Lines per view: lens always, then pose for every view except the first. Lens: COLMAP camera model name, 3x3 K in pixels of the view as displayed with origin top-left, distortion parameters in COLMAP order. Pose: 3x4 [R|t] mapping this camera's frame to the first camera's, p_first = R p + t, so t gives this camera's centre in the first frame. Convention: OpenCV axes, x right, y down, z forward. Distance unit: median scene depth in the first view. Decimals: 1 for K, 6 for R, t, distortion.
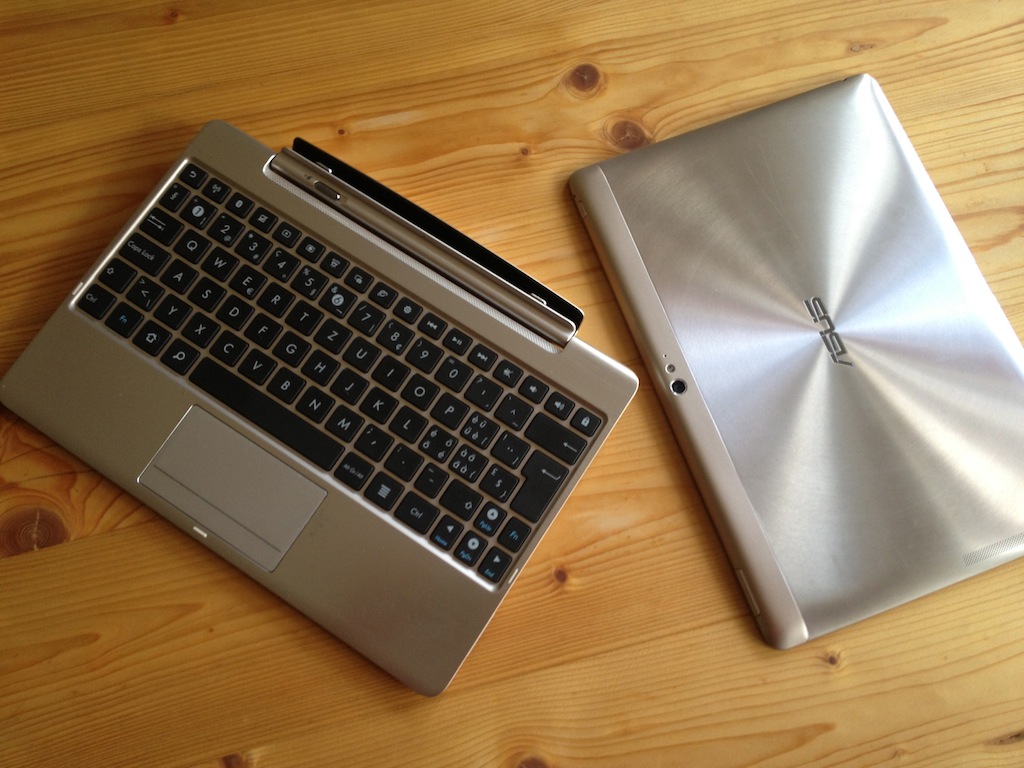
lens RADIAL K [[1035.2, 0, 512.0], [0, 1035.2, 384.0], [0, 0, 1]] dist [0.003627, -0.012143]
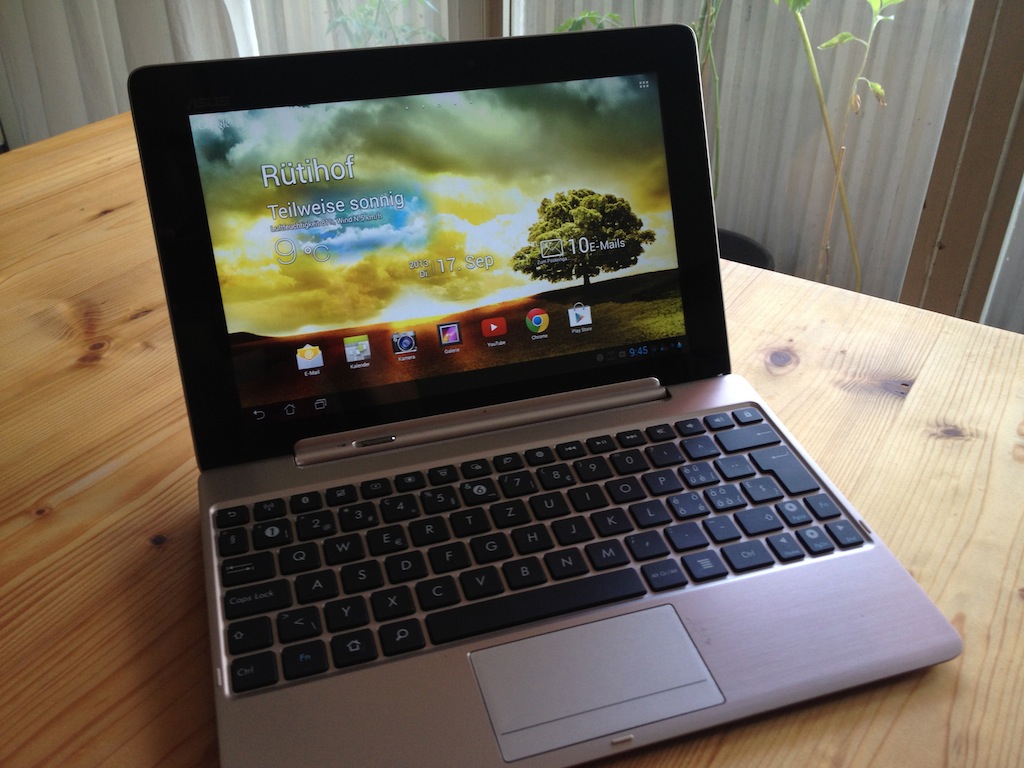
lens RADIAL K [[1035.2, 0, 512.0], [0, 1035.2, 384.0], [0, 0, 1]] dist [0.003627, -0.012143]
pose [[0.619802, -0.419879, 0.662983, -0.680265], [0.756109, 0.545701, -0.361261, 0.199597], [-0.210105, 0.725198, 0.655701, 0.369240]]
